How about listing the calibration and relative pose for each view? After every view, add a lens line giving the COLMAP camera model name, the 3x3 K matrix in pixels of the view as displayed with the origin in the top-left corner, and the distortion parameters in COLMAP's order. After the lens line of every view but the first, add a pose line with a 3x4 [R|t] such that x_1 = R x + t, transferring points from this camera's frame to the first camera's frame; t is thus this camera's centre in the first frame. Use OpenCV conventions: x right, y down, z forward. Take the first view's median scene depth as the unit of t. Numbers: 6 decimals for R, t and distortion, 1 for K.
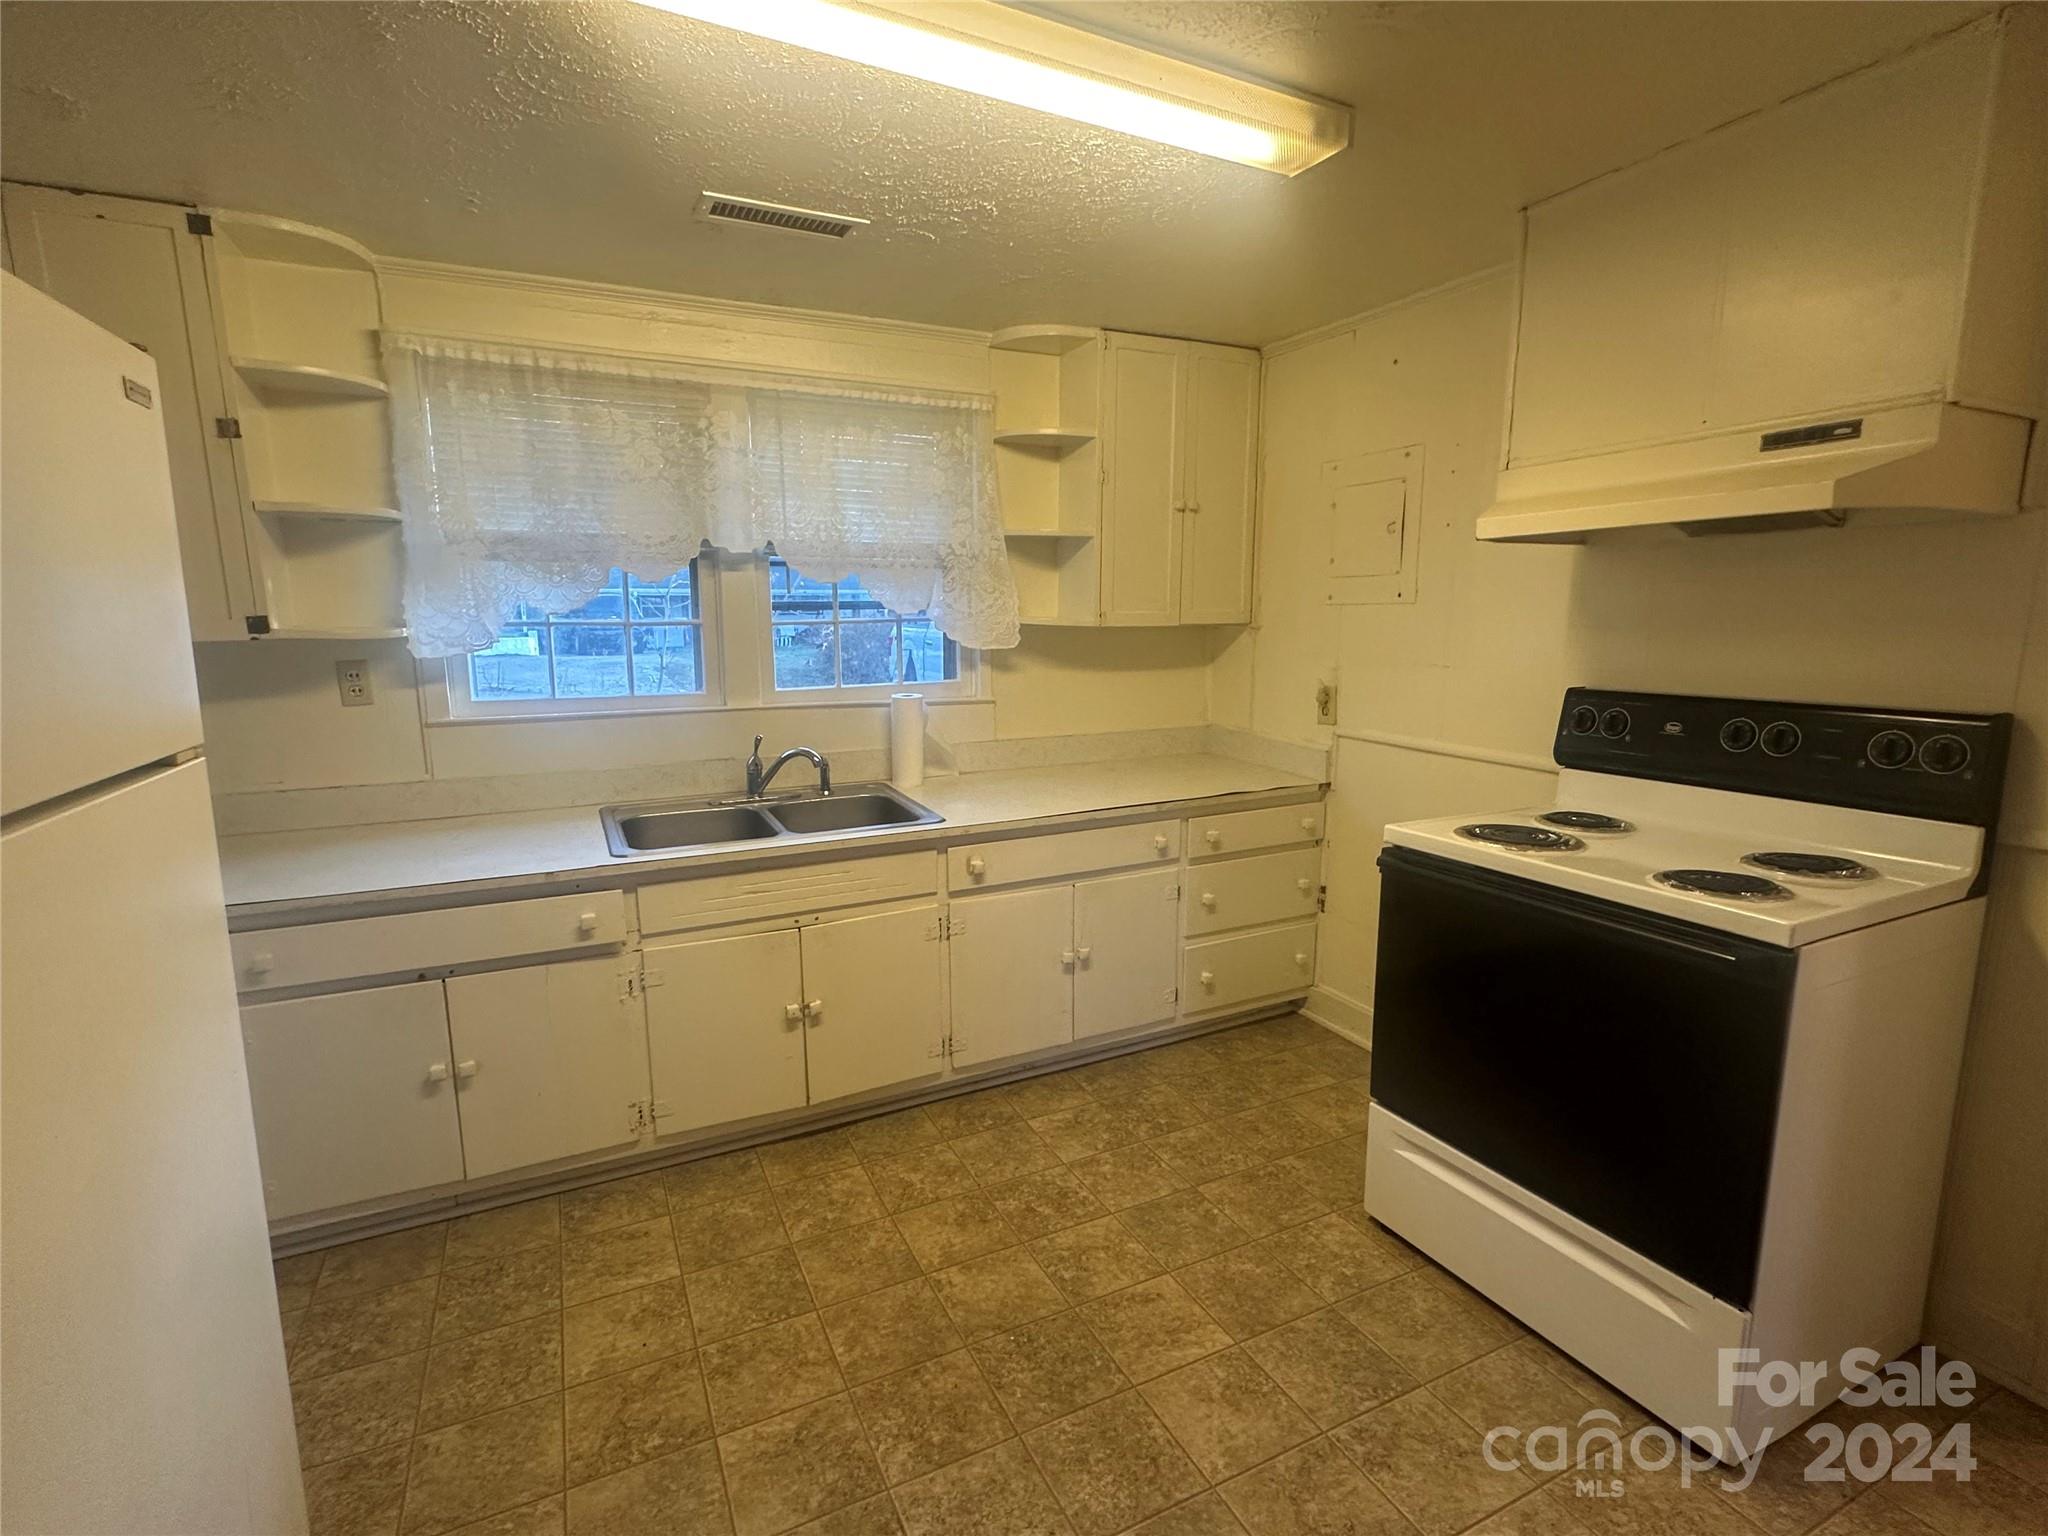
lens RADIAL K [[959.0, 0, 1020.1], [0, 959.0, 769.5], [0, 0, 1]] dist [-0.001555, 0.000219]
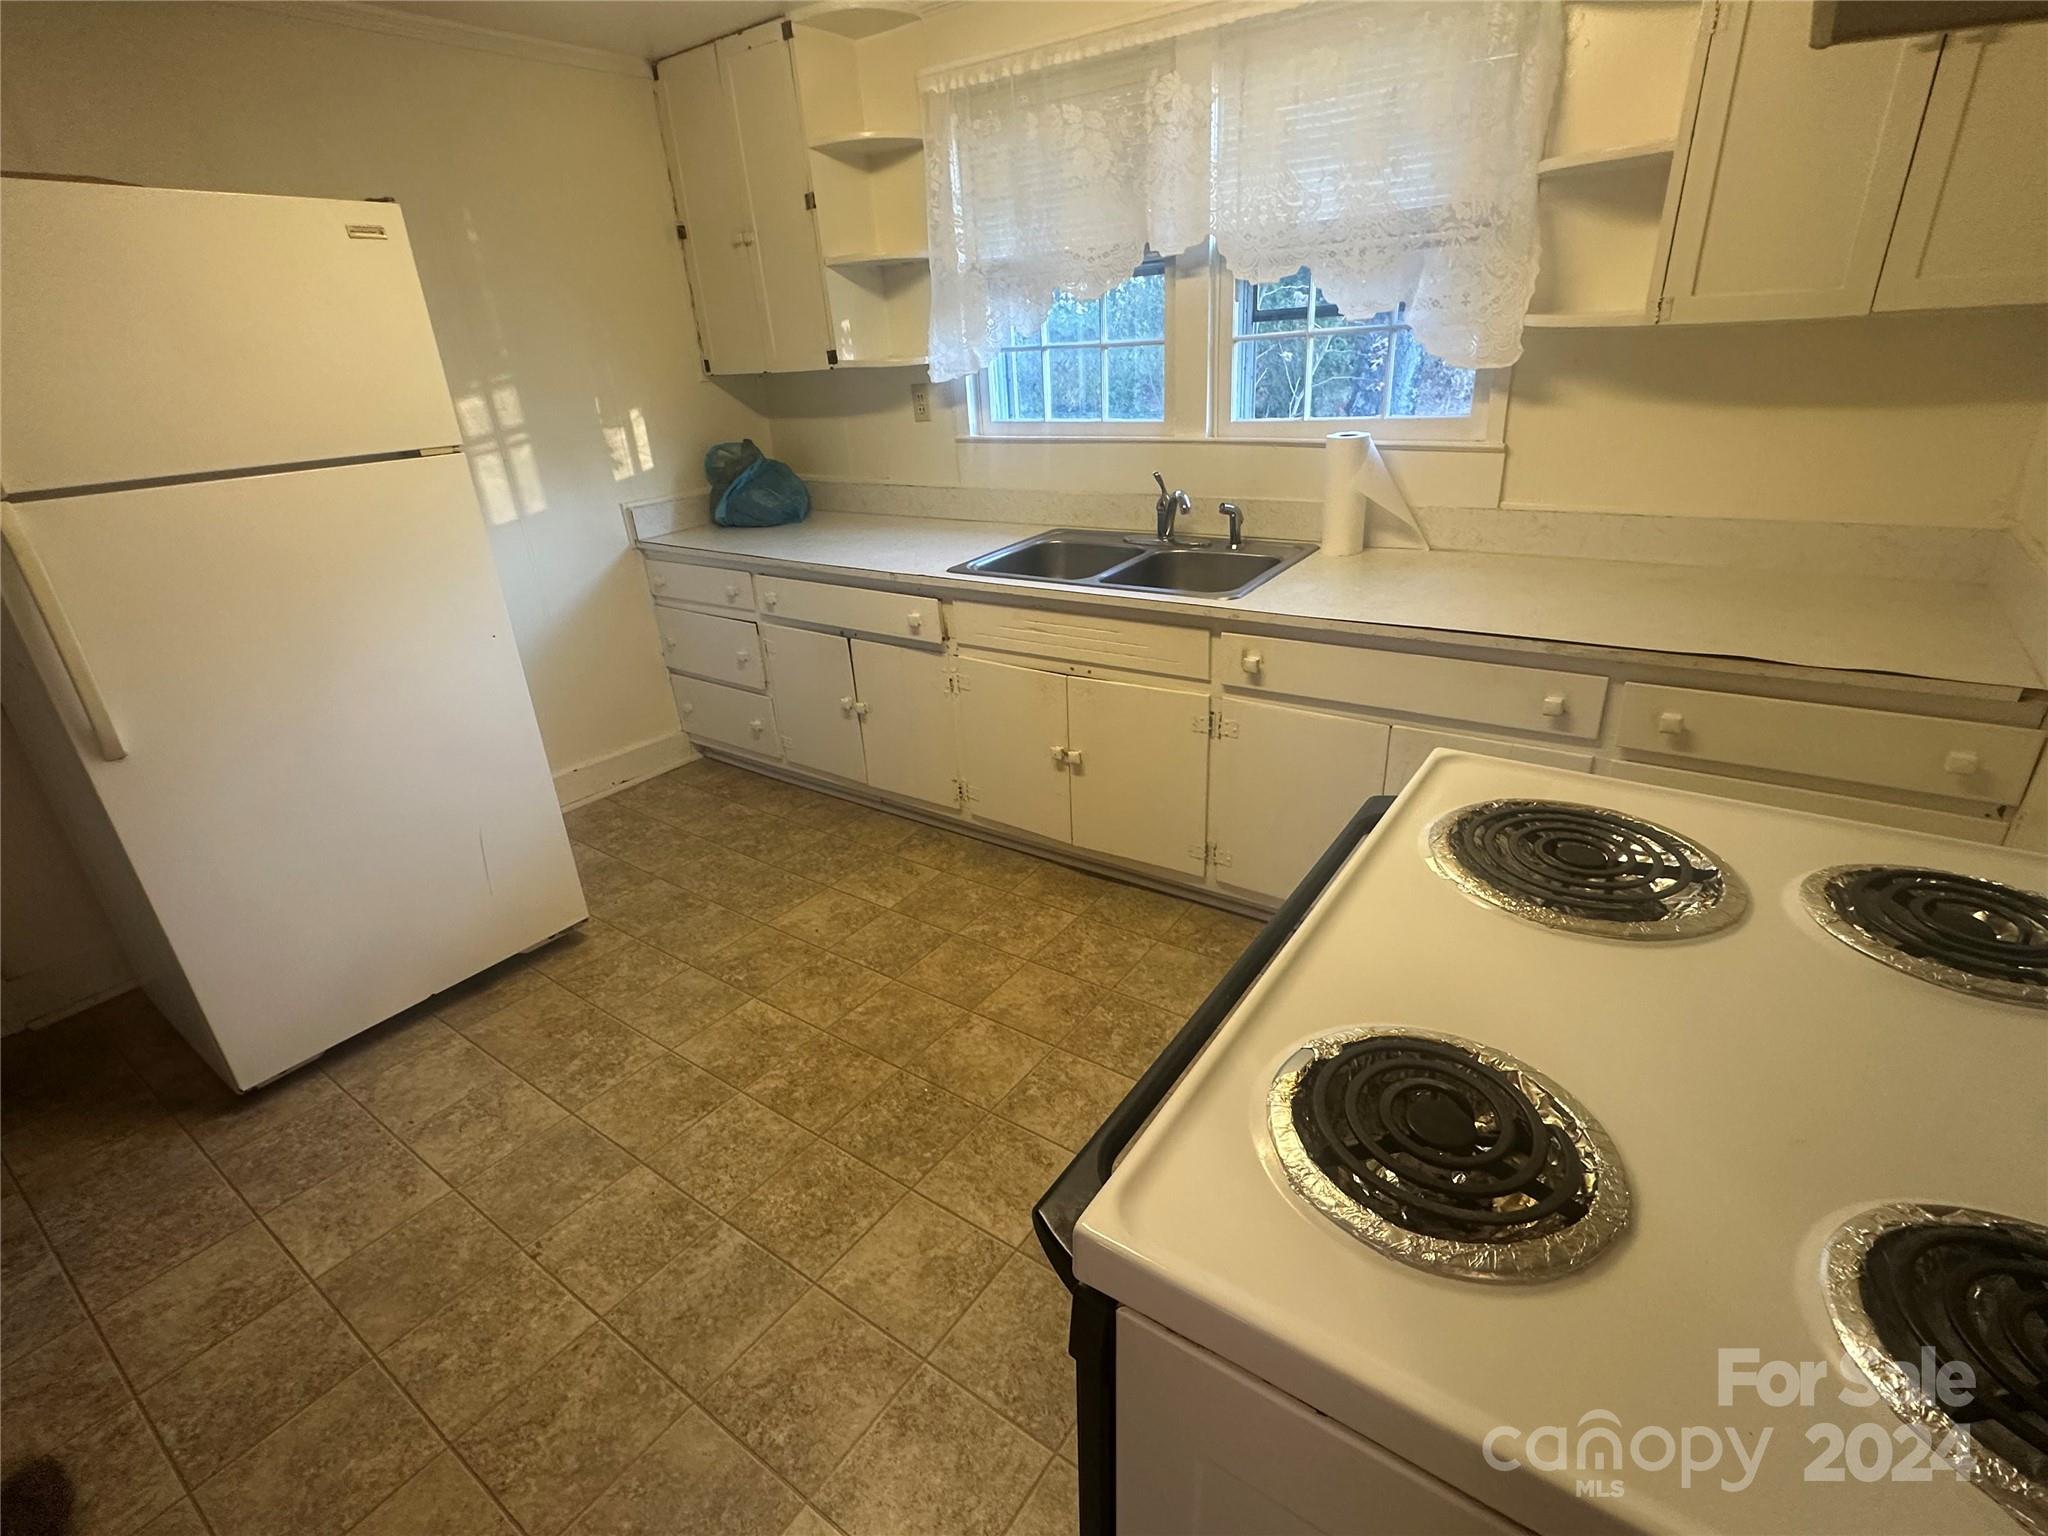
lens RADIAL K [[959.0, 0, 1020.1], [0, 959.0, 769.5], [0, 0, 1]] dist [-0.001555, 0.000219]
pose [[0.482560, 0.333744, -0.809784, 0.580550], [-0.093647, 0.938916, 0.331160, -0.068144], [0.870842, -0.083971, 0.484337, 0.461205]]
